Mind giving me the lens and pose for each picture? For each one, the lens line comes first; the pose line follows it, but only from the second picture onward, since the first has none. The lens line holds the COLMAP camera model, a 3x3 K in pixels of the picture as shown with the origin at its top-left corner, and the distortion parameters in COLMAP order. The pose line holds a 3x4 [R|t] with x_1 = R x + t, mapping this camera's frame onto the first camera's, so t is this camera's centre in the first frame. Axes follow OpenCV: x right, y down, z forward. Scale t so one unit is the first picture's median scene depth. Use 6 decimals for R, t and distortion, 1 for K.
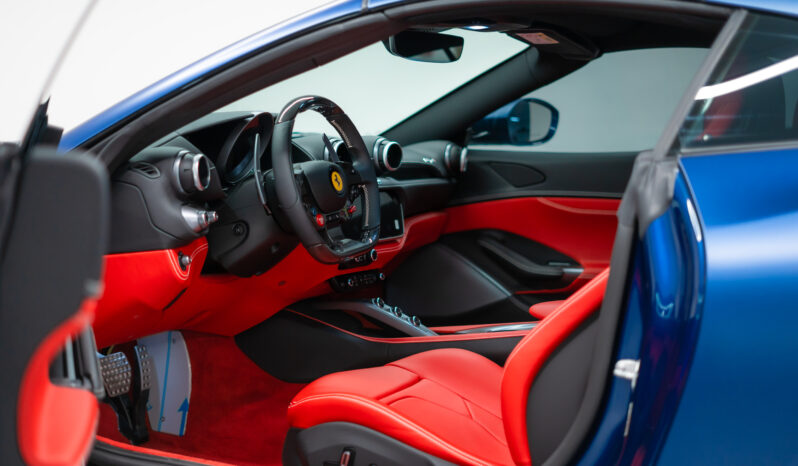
lens RADIAL K [[1301.4, 0, 362.1], [0, 1301.4, 233.6], [0, 0, 1]] dist [-0.020690, -0.029297]
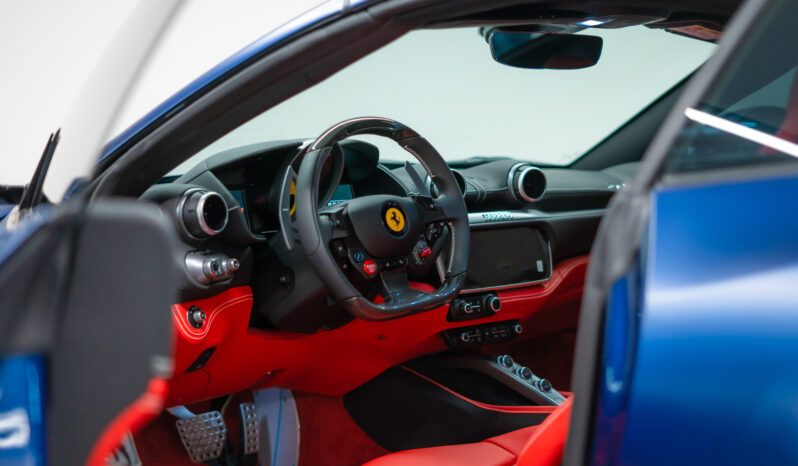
lens RADIAL K [[1301.4, 0, 362.1], [0, 1301.4, 233.6], [0, 0, 1]] dist [-0.020690, -0.029297]
pose [[0.943388, -0.011710, -0.331486, 0.219197], [0.006616, 0.999842, -0.016491, -0.016672], [0.331627, 0.013365, 0.943316, 0.199609]]
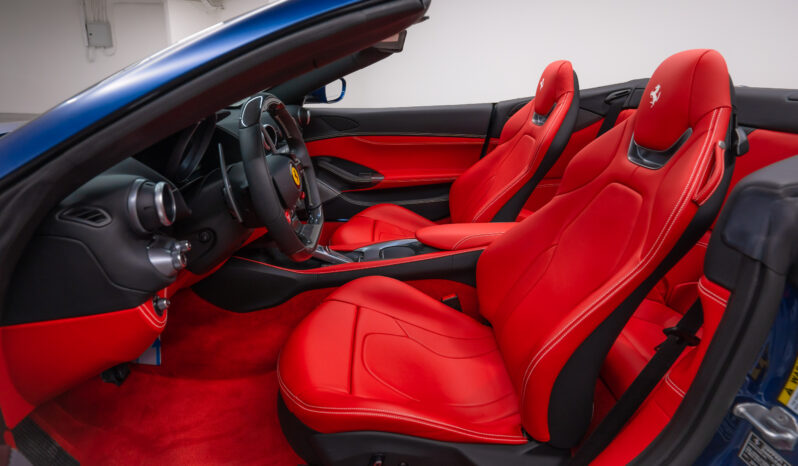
lens RADIAL K [[432.1, 0, 399.2], [0, 432.1, 212.4], [0, 0, 1]] dist [-0.060519, 0.000162]
pose [[0.884842, -0.144843, 0.442805, -0.098220], [0.035836, 0.968788, 0.245285, -0.088349], [-0.464512, -0.201170, 0.862415, 0.611984]]
